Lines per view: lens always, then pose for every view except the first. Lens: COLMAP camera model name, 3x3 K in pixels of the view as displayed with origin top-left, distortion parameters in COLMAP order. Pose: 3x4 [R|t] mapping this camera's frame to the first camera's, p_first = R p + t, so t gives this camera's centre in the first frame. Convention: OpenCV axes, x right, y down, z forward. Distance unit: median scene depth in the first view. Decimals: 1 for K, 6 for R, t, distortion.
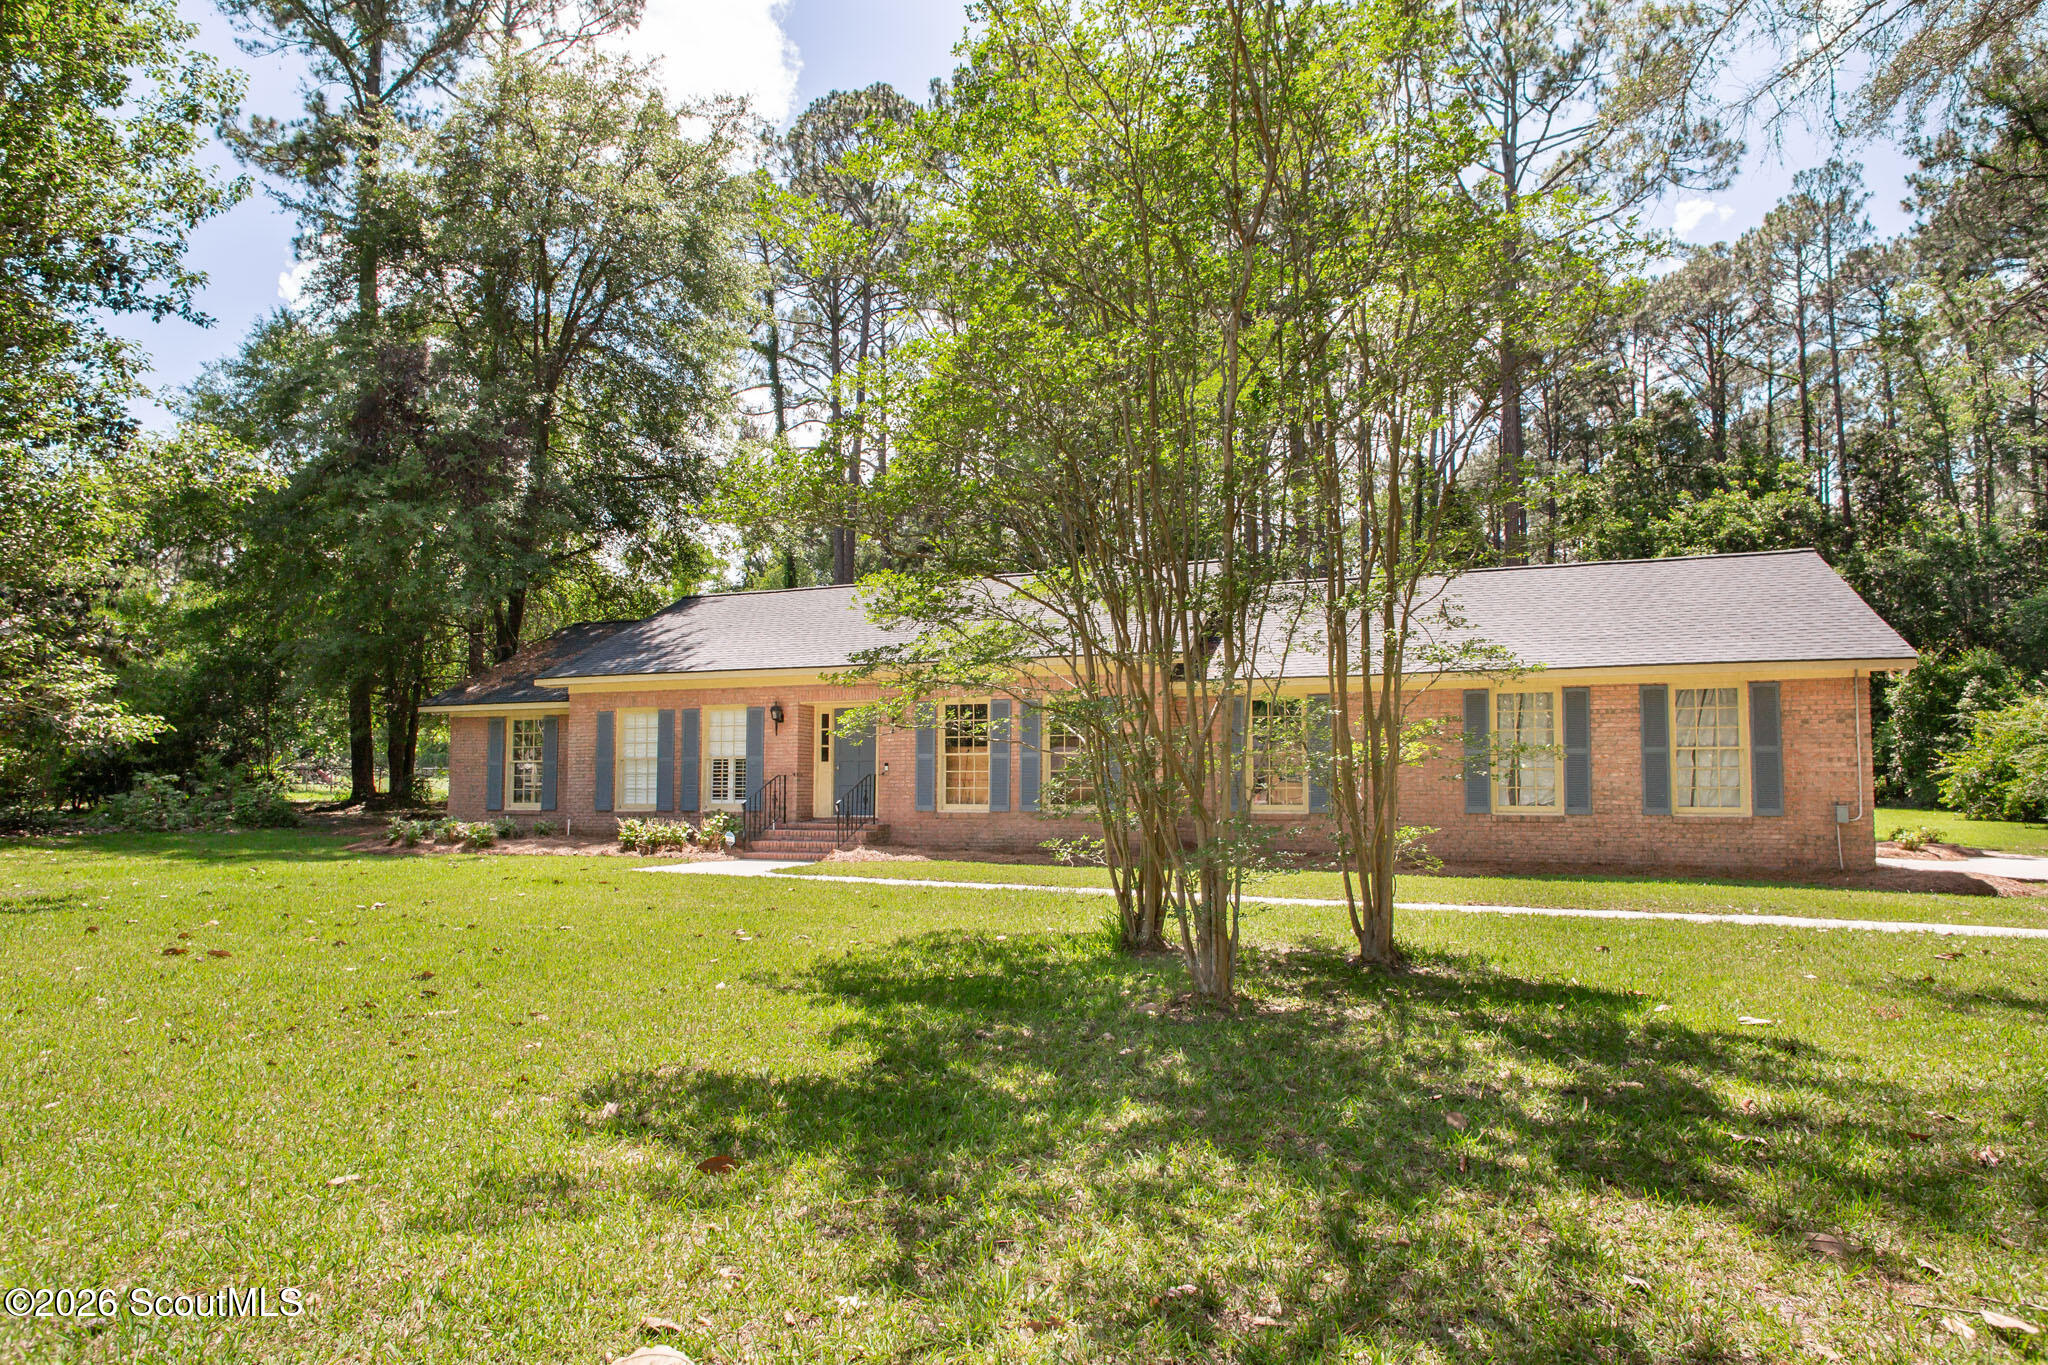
lens RADIAL K [[1177.3, 0, 1036.8], [0, 1177.3, 736.1], [0, 0, 1]] dist [0.016341, -0.001814]
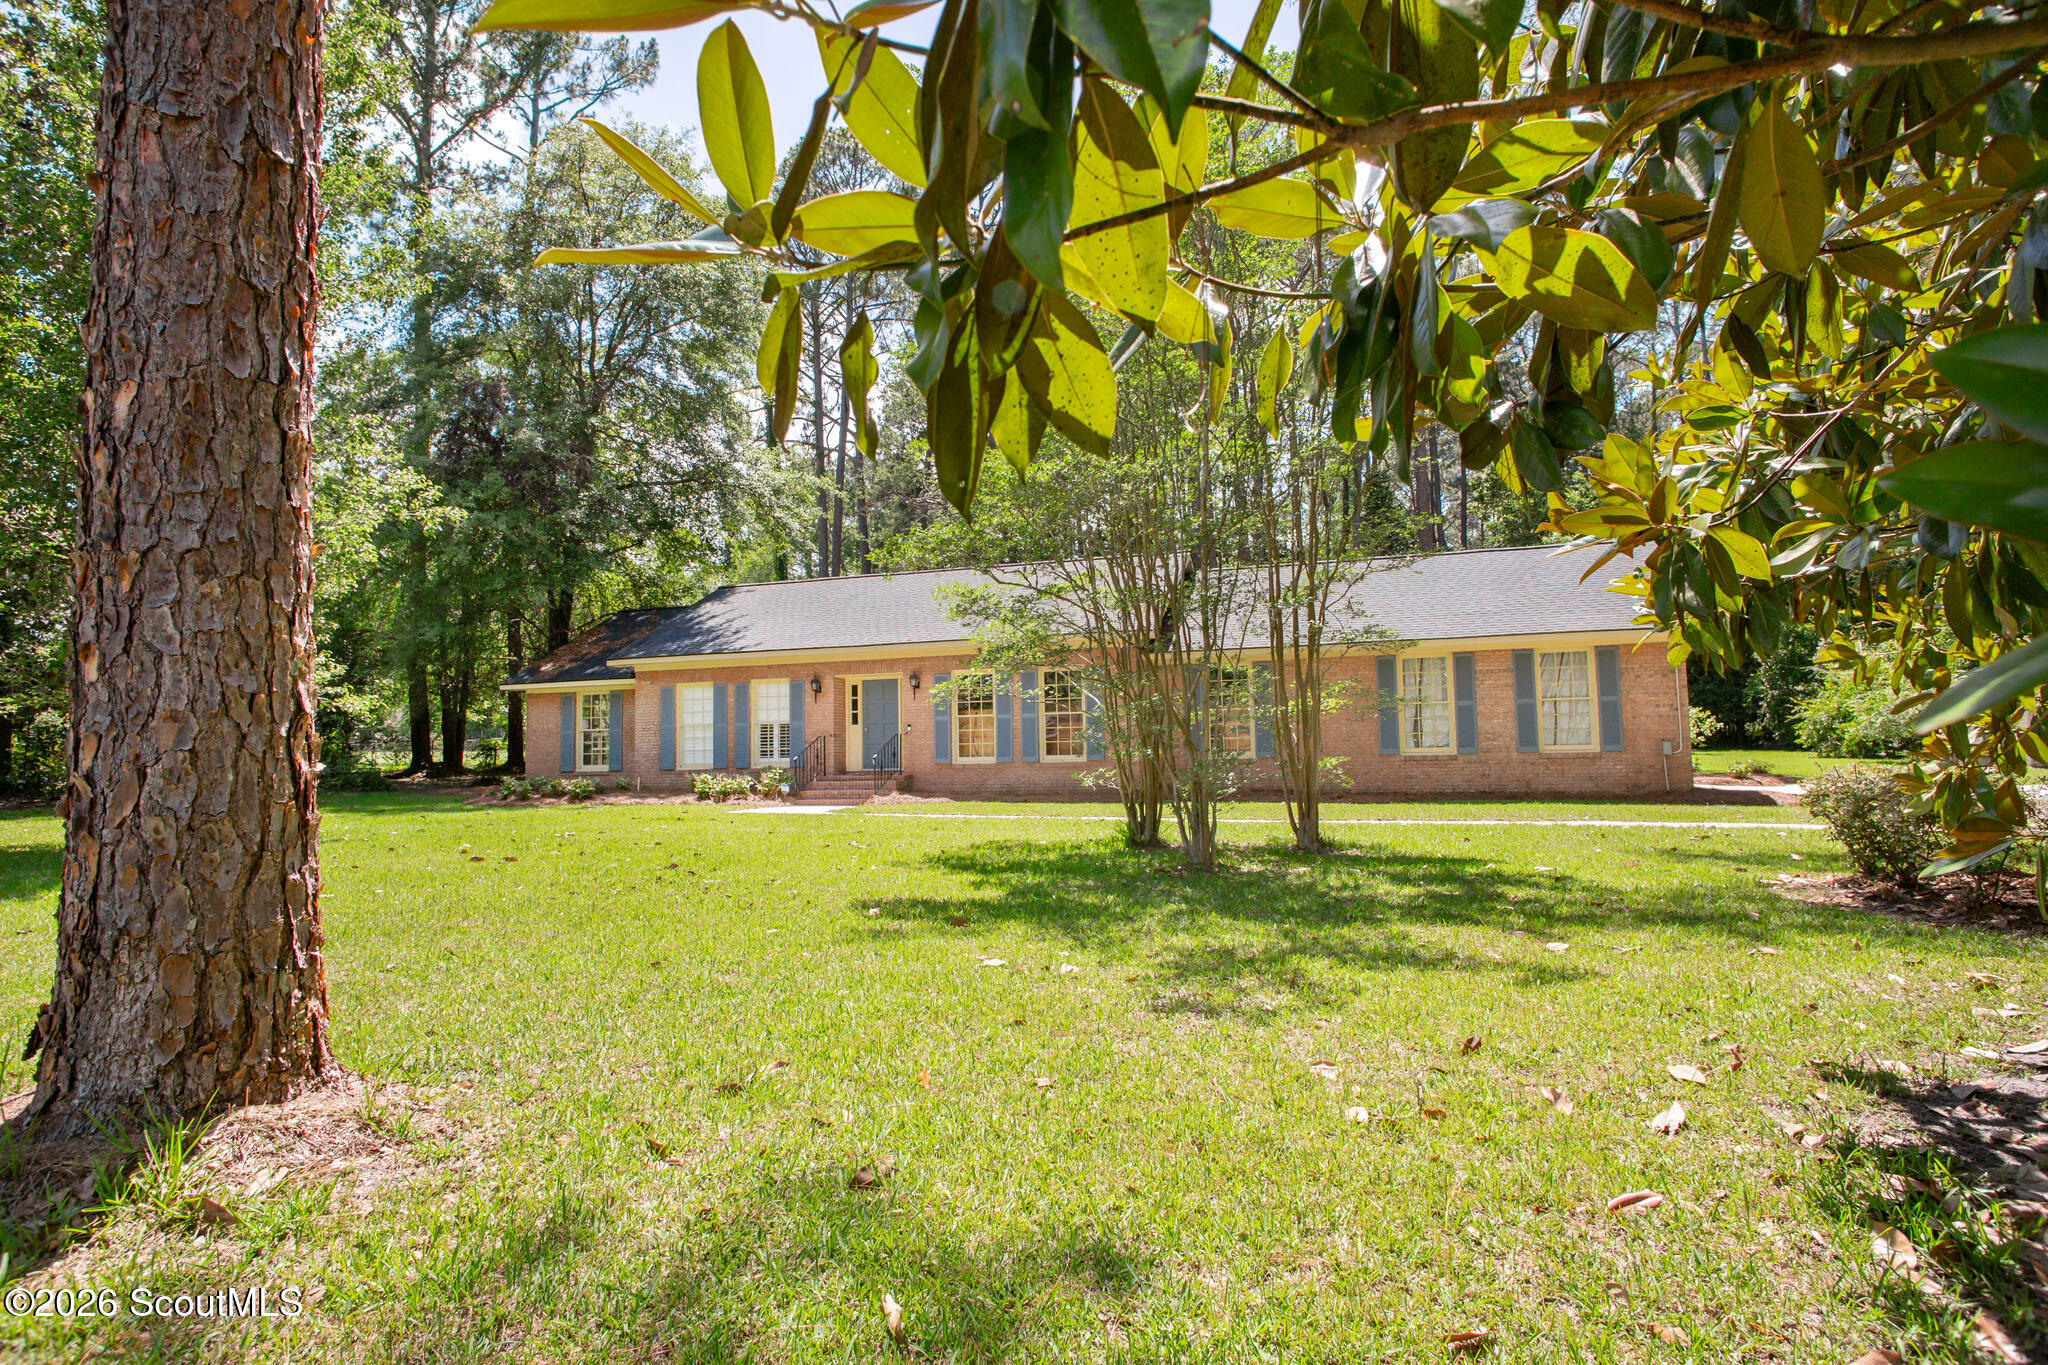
lens RADIAL K [[1141.5, 0, 1030.7], [0, 1141.5, 692.2], [0, 0, 1]] dist [0.020786, -0.000469]
pose [[0.999111, -0.019077, 0.037598, -0.045838], [0.019393, 0.999780, -0.008047, 0.001607], [-0.037436, 0.008769, 0.999261, -0.177741]]
